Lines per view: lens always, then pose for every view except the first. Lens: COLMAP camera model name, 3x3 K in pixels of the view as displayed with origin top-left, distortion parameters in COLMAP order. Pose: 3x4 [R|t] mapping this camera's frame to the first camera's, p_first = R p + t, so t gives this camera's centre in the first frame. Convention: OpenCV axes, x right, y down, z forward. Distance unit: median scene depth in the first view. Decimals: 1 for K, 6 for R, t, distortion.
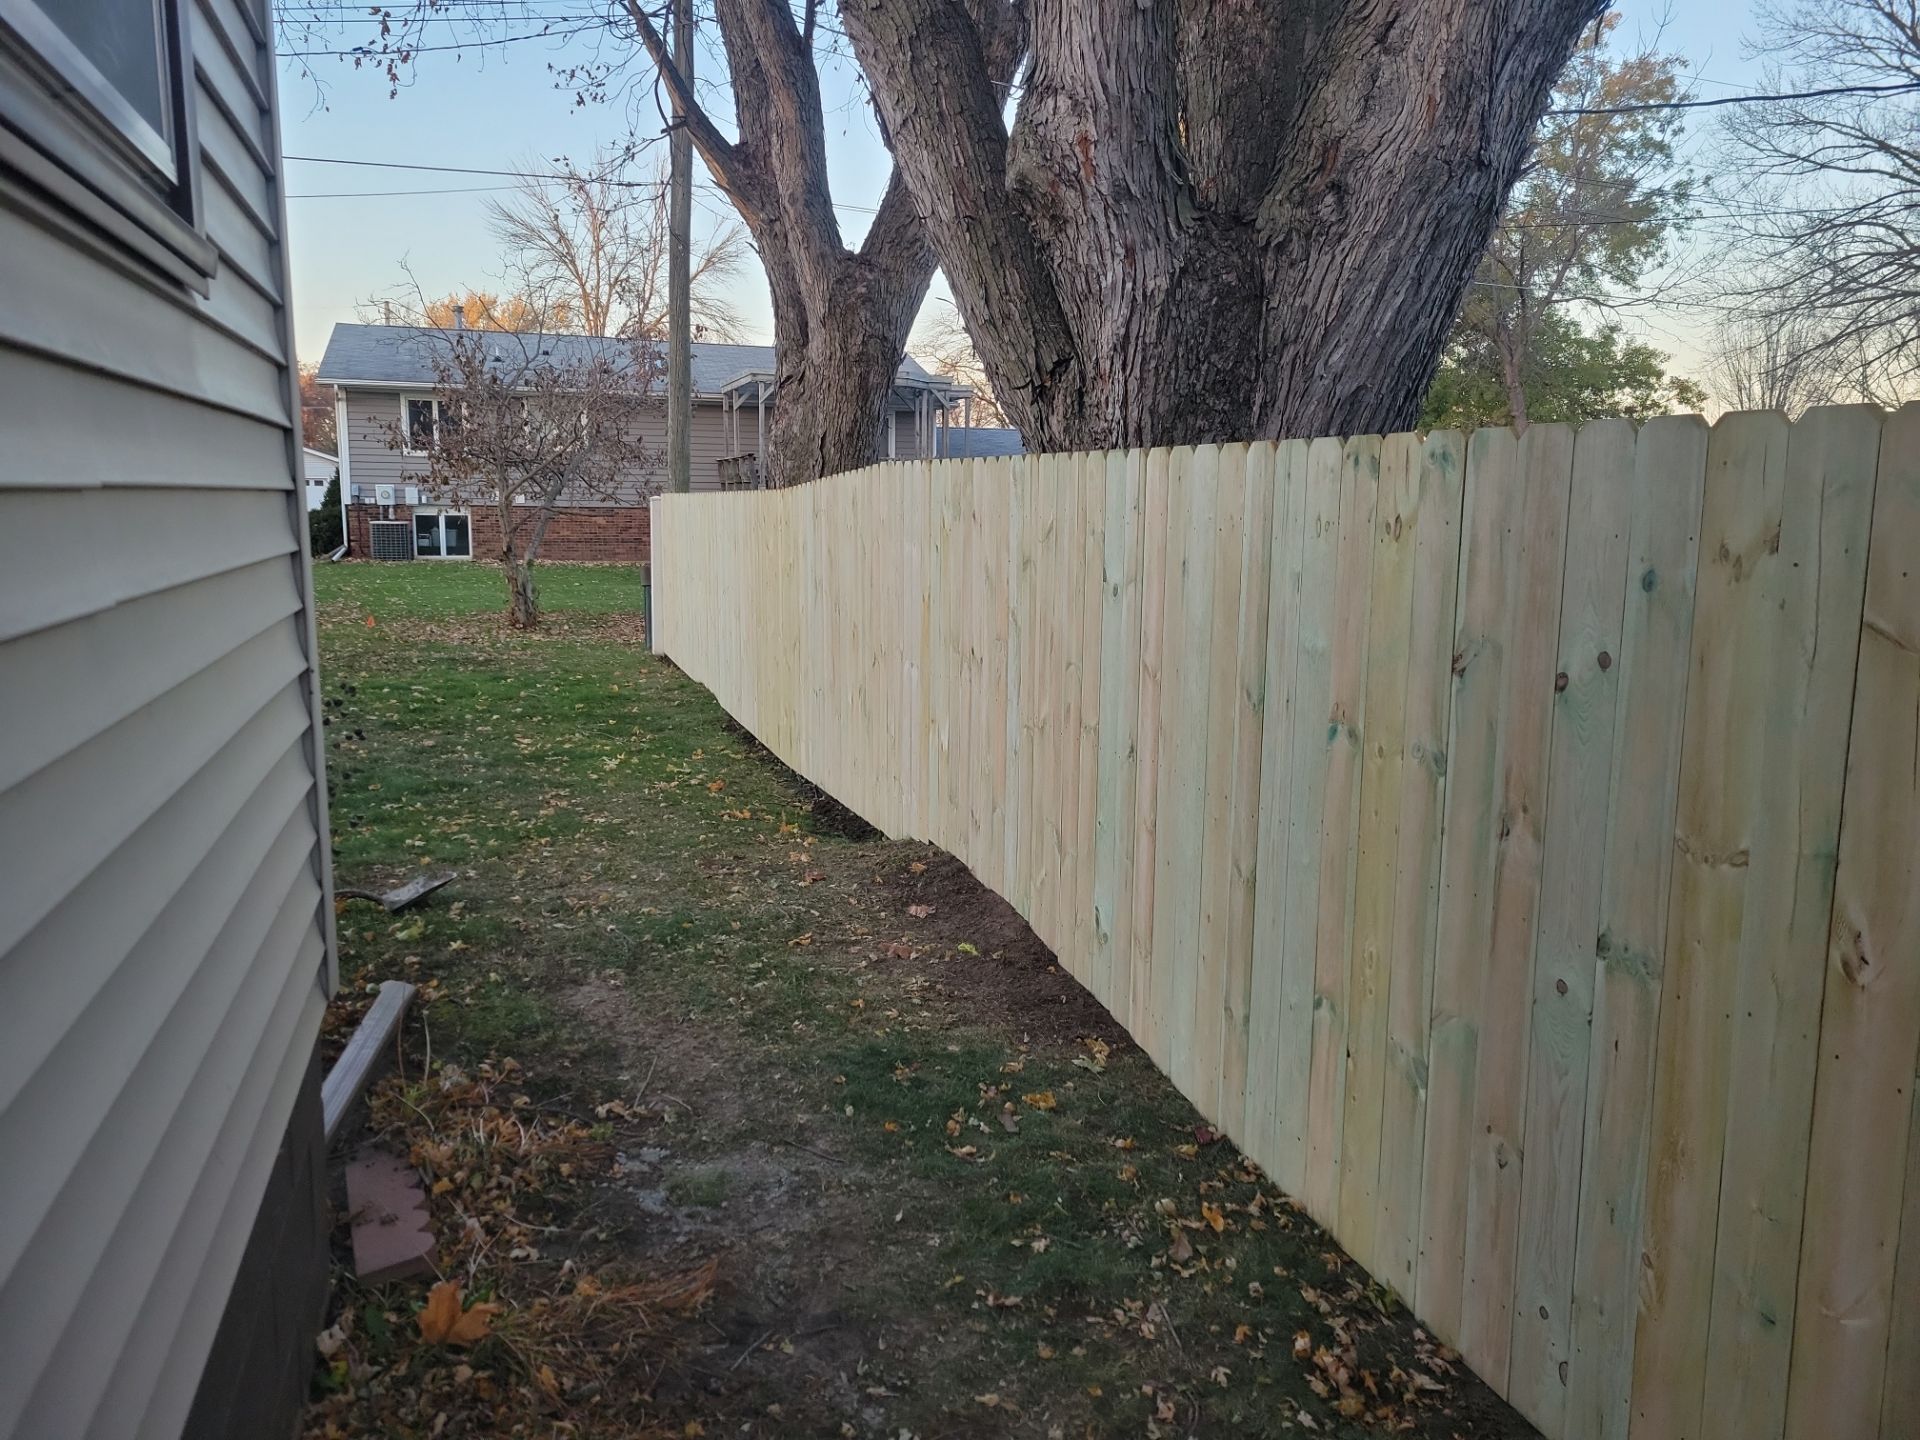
lens RADIAL K [[1420.5, 0, 978.6], [0, 1420.5, 707.0], [0, 0, 1]] dist [0.068206, -0.038907]
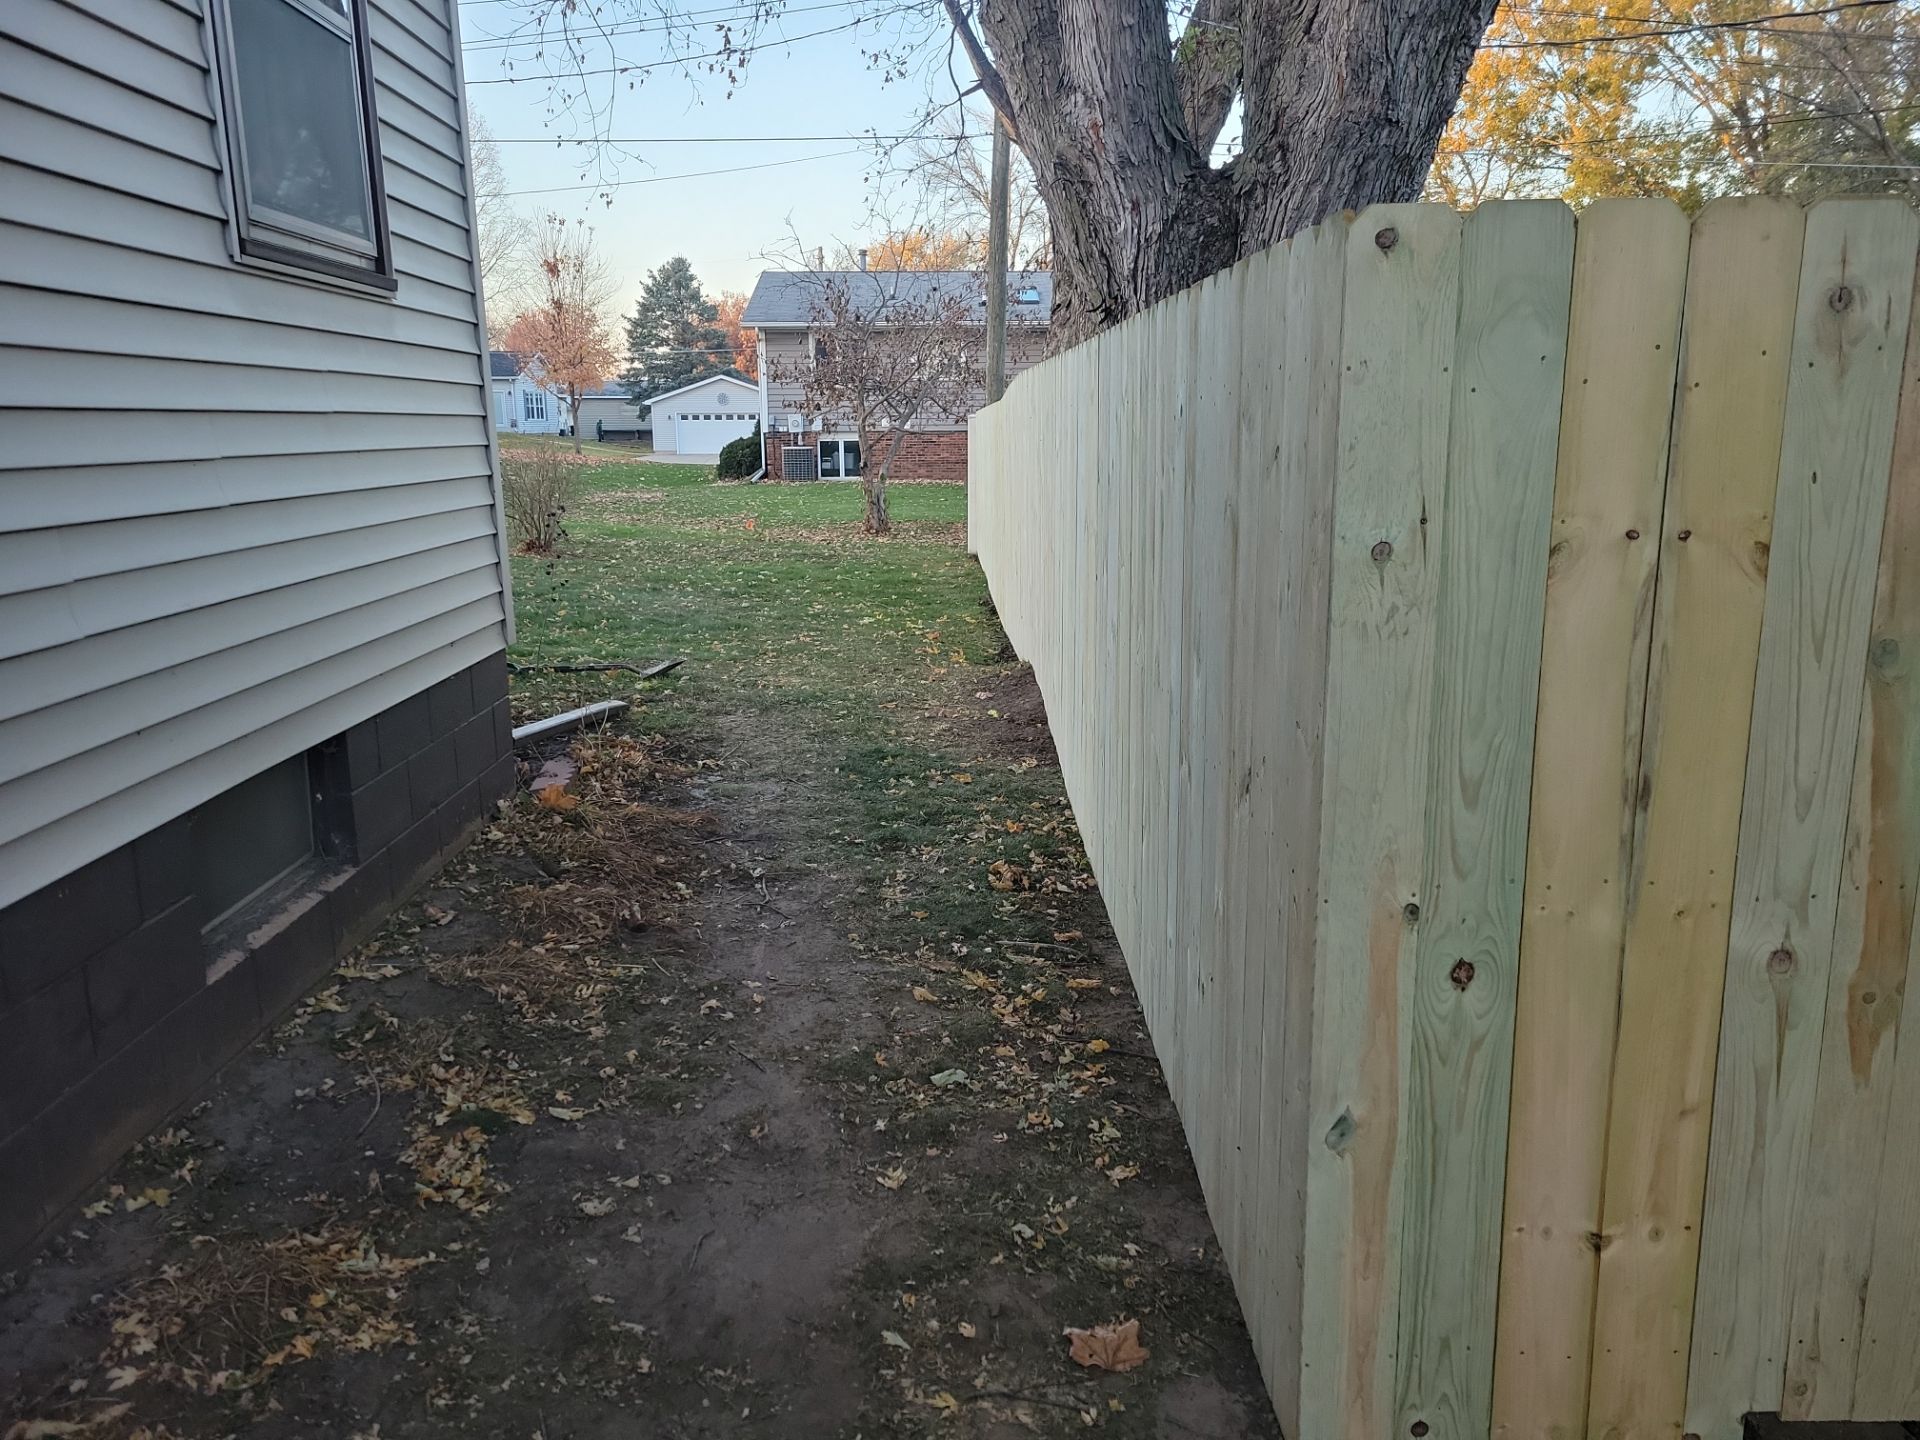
lens RADIAL K [[1420.5, 0, 981.5], [0, 1420.5, 725.1], [0, 0, 1]] dist [0.068206, -0.038907]
pose [[0.958295, 0.039946, -0.282974, 0.370693], [-0.022058, 0.997568, 0.066124, 0.083279], [0.284927, -0.057125, 0.956846, -0.358817]]
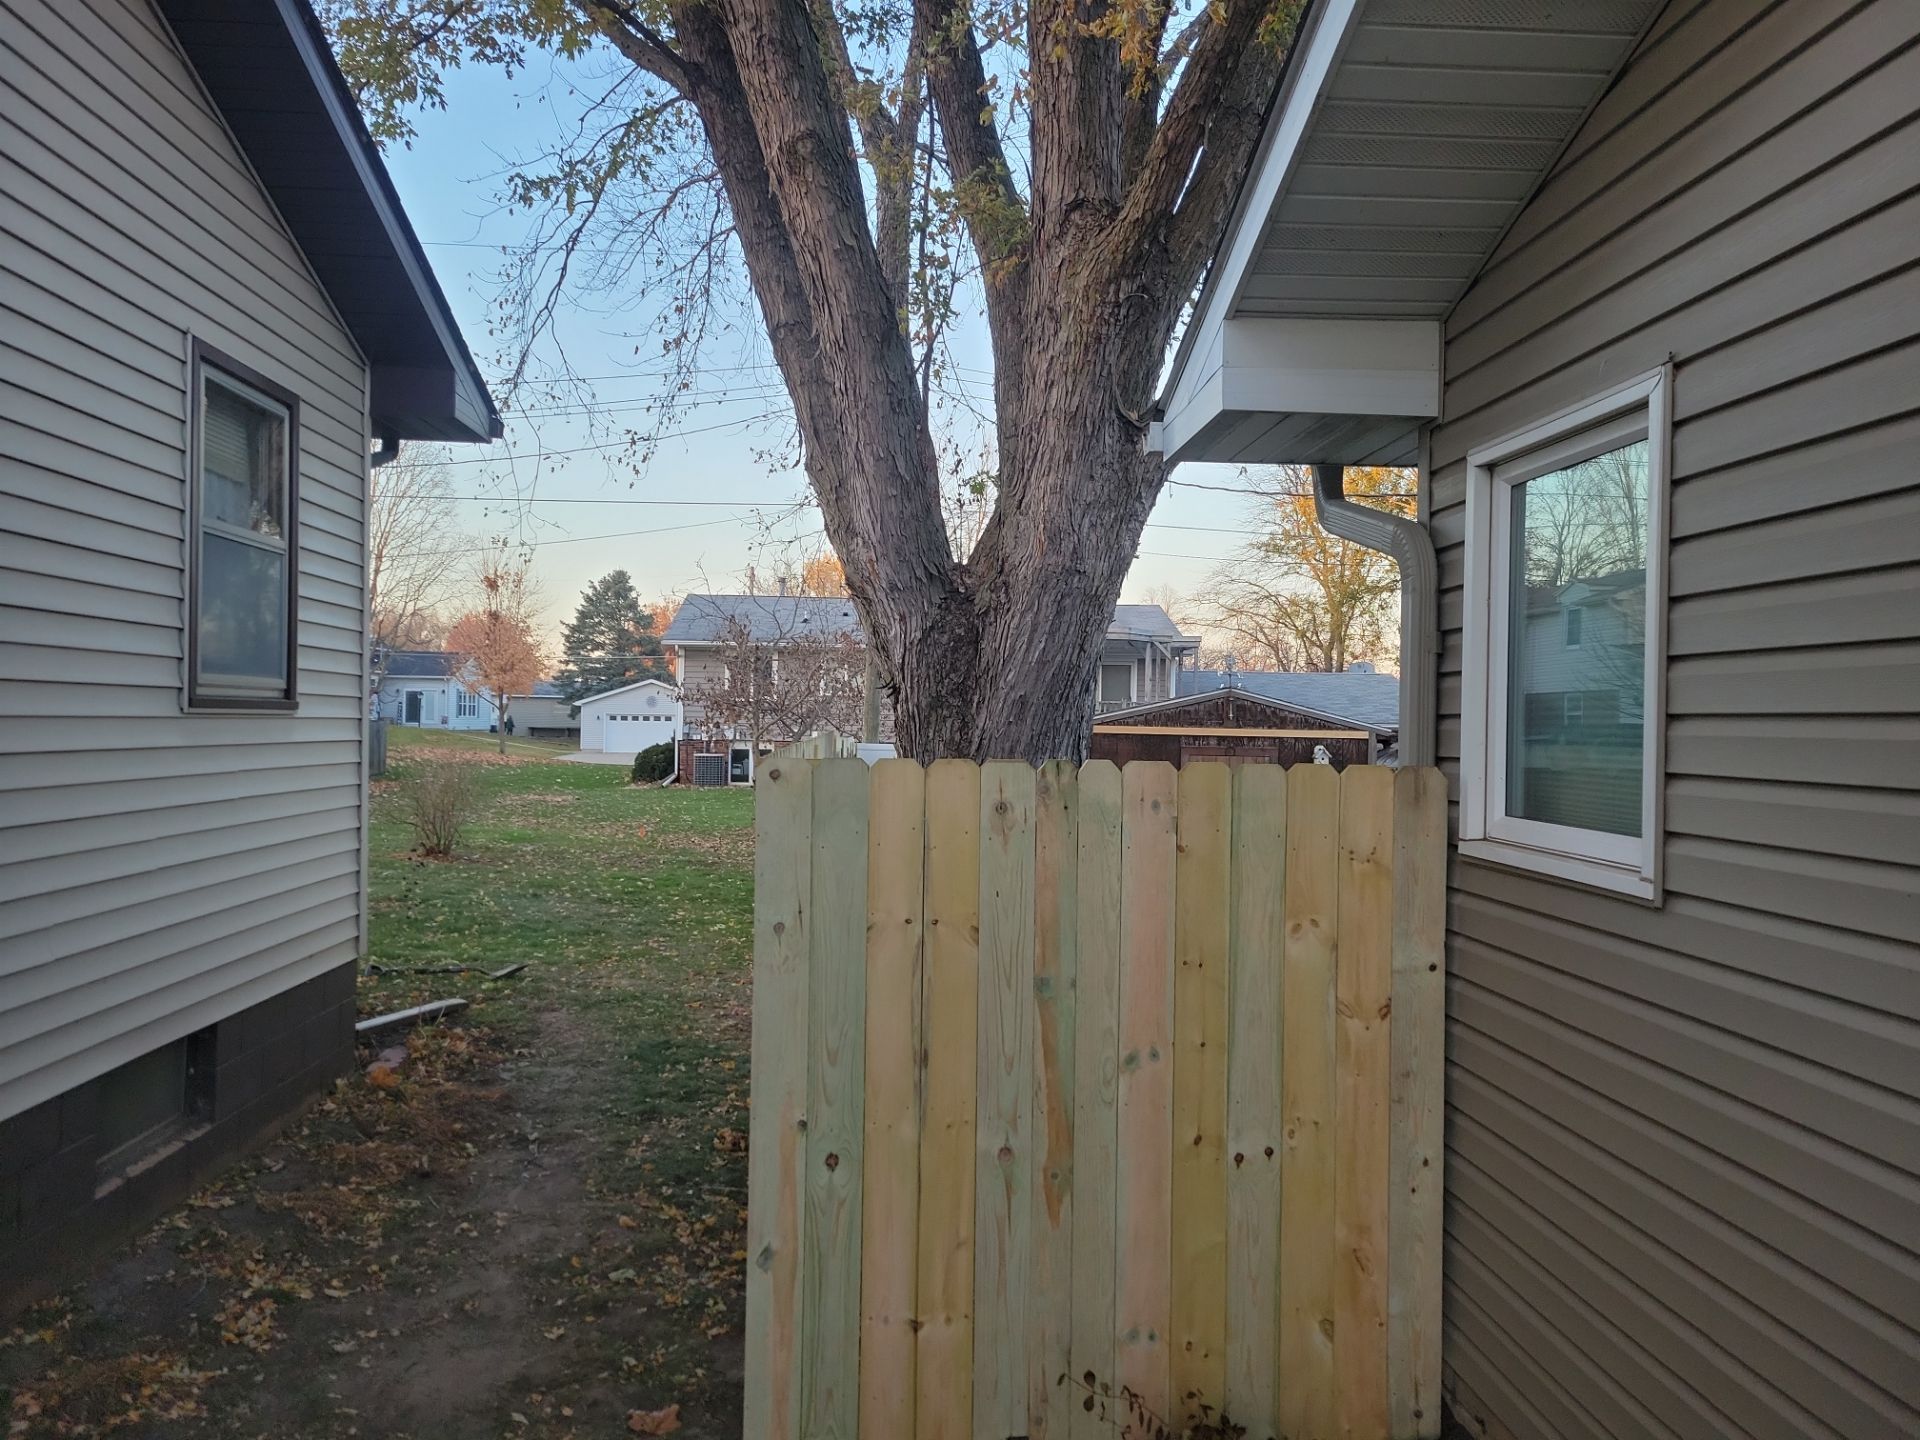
lens RADIAL K [[1420.5, 0, 986.3], [0, 1420.5, 725.4], [0, 0, 1]] dist [0.068206, -0.038907]
pose [[0.971347, 0.003616, -0.237638, 0.627576], [-0.038590, 0.989015, -0.142687, 0.058910], [0.234512, 0.147769, 0.960817, -0.641785]]
